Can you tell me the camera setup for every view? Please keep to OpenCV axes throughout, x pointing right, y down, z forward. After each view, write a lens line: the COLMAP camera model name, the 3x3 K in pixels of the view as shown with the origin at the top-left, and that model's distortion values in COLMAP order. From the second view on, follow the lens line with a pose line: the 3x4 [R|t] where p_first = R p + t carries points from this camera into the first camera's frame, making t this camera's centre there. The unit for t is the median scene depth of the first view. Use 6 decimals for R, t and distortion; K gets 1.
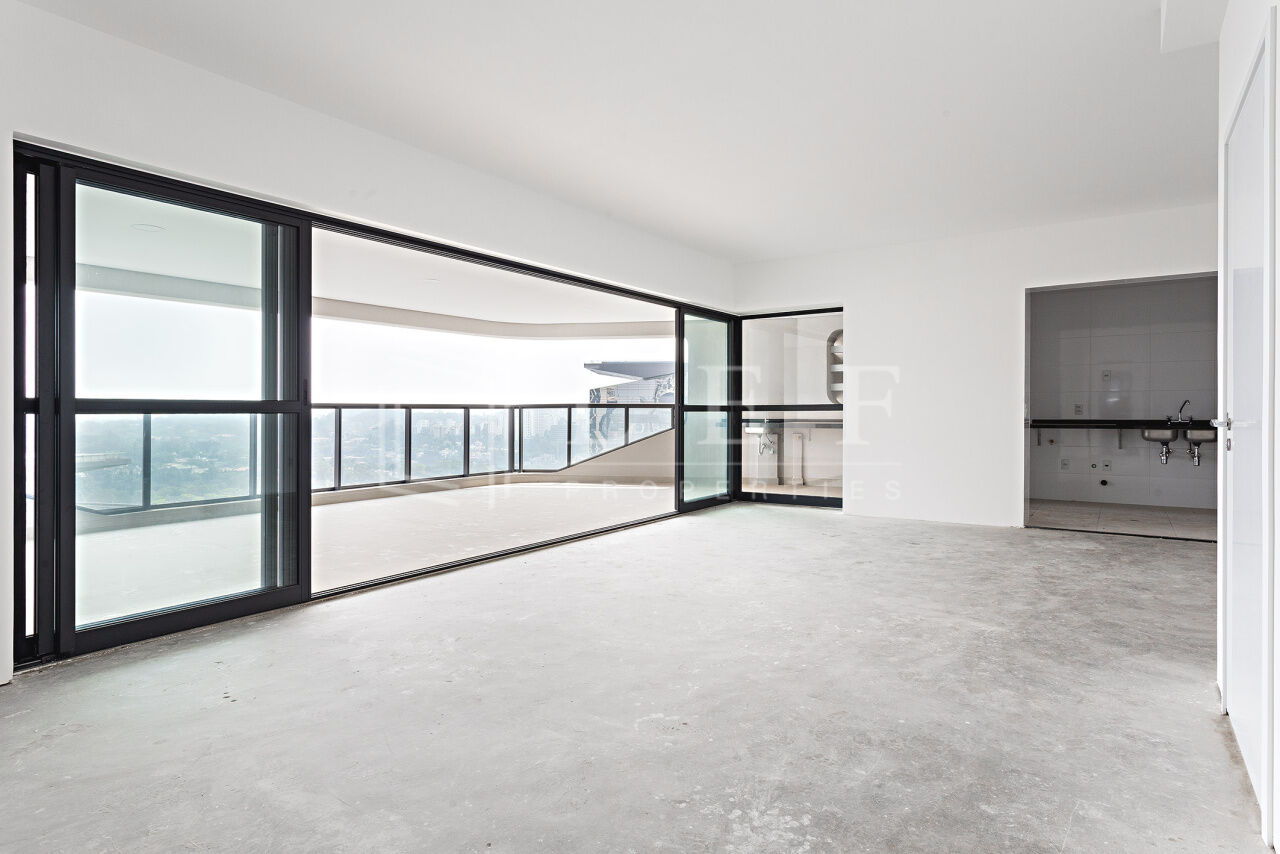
lens RADIAL K [[697.9, 0, 638.2], [0, 697.9, 409.9], [0, 0, 1]] dist [-0.002121, 0.000767]
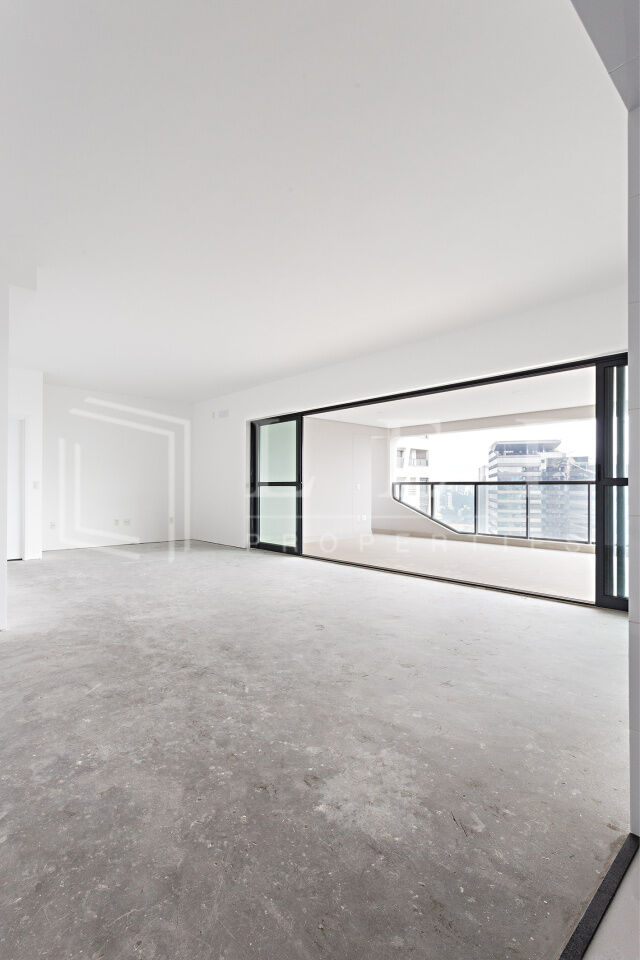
lens RADIAL K [[475.1, 0, 320.0], [0, 475.1, 480.0], [0, 0, 1]] dist [0.021305, 0.000113]
pose [[-0.219491, -0.007866, -0.975583, 1.613073], [-0.001952, 0.999969, -0.007624, -0.007886], [0.975613, 0.000231, -0.219499, 1.784345]]
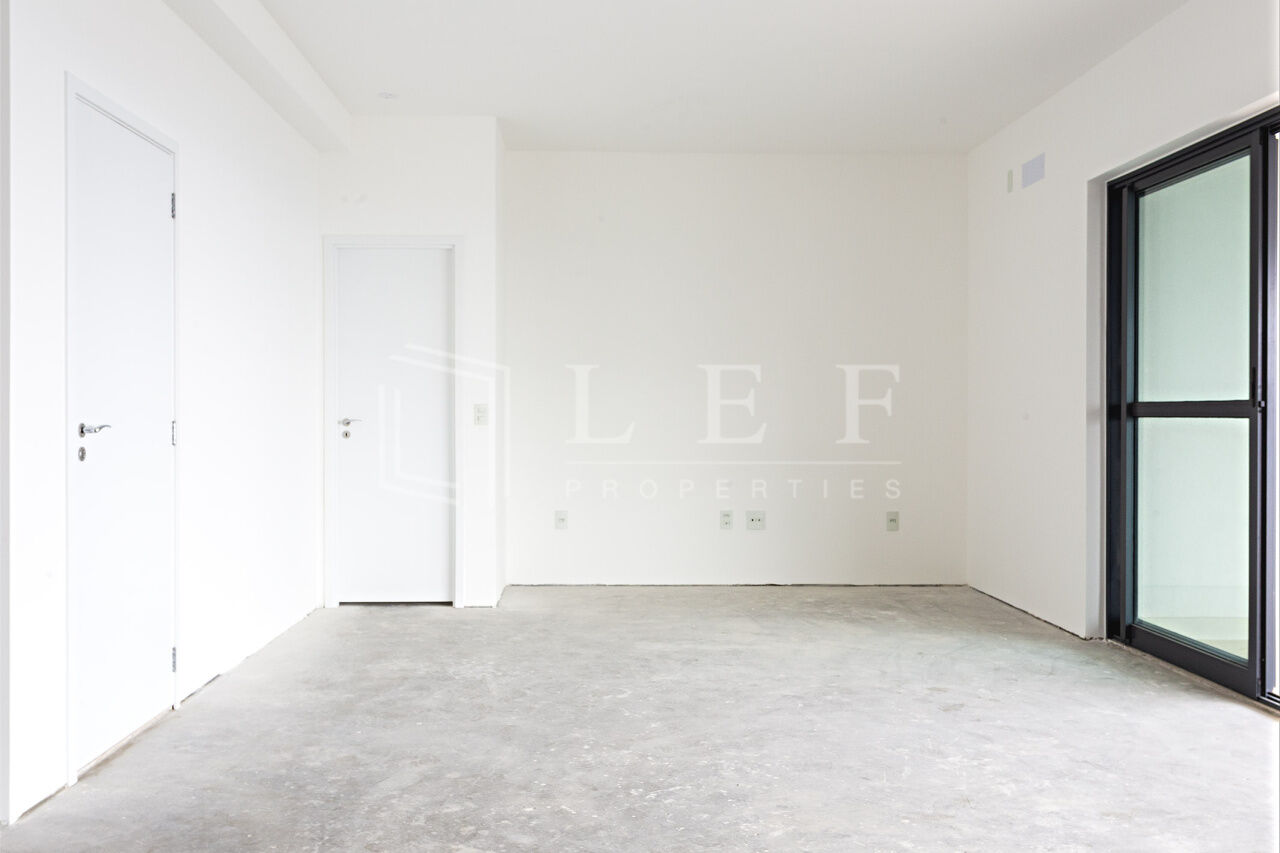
lens RADIAL K [[1247.9, 0, 599.6], [0, 1247.9, 423.5], [0, 0, 1]] dist [0.000103, 0.004588]
pose [[-0.819039, 0.009433, -0.573661, 0.889219], [0.003090, 0.999923, 0.012030, -0.008894], [0.573730, 0.008080, -0.819005, 1.951507]]
